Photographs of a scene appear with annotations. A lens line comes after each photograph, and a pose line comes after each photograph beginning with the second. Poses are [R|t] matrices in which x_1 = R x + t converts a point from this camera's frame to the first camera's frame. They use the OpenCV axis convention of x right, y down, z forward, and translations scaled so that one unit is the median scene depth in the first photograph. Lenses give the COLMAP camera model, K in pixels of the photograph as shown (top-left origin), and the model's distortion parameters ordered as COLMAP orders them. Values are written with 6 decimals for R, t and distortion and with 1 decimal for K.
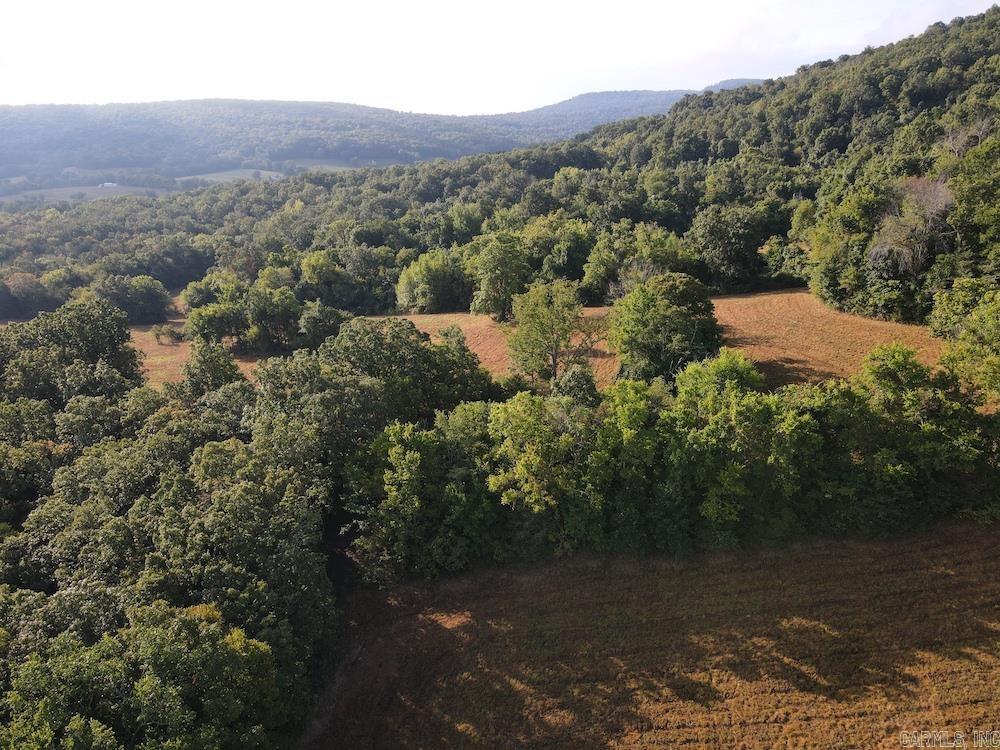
lens RADIAL K [[733.6, 0, 499.2], [0, 733.6, 374.1], [0, 0, 1]] dist [0.005861, 0.018204]
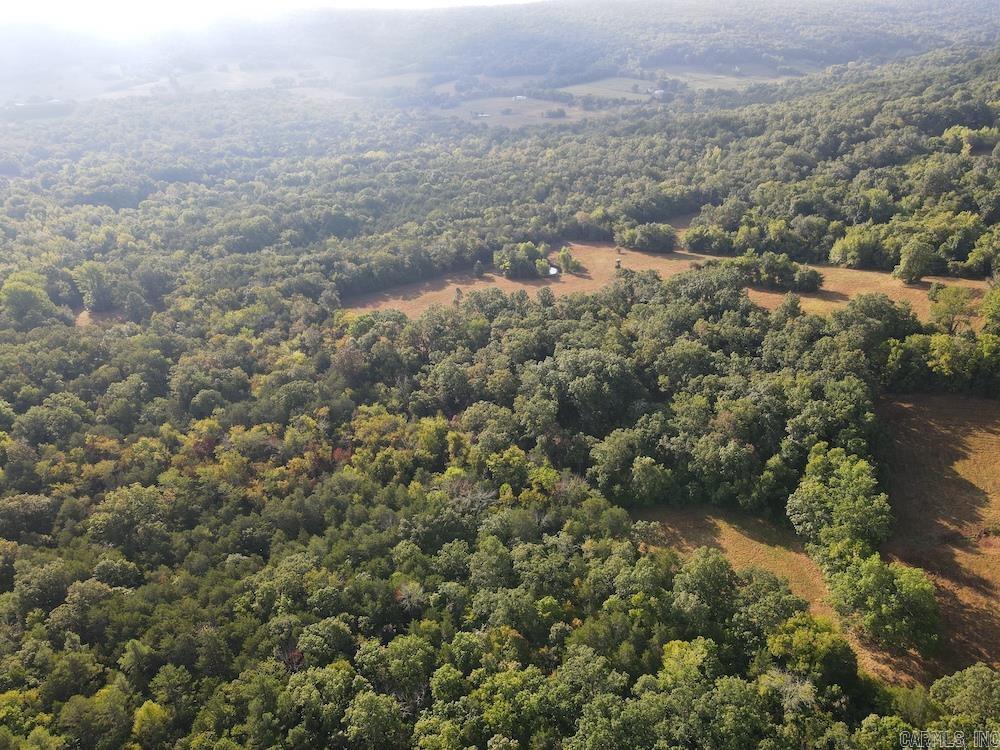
lens RADIAL K [[733.6, 0, 500.8], [0, 733.6, 378.5], [0, 0, 1]] dist [0.005861, 0.018204]
pose [[0.917842, 0.158729, -0.363830, -0.181321], [-0.099580, 0.979333, 0.176044, -0.052207], [0.384254, -0.125350, 0.914678, -0.859488]]
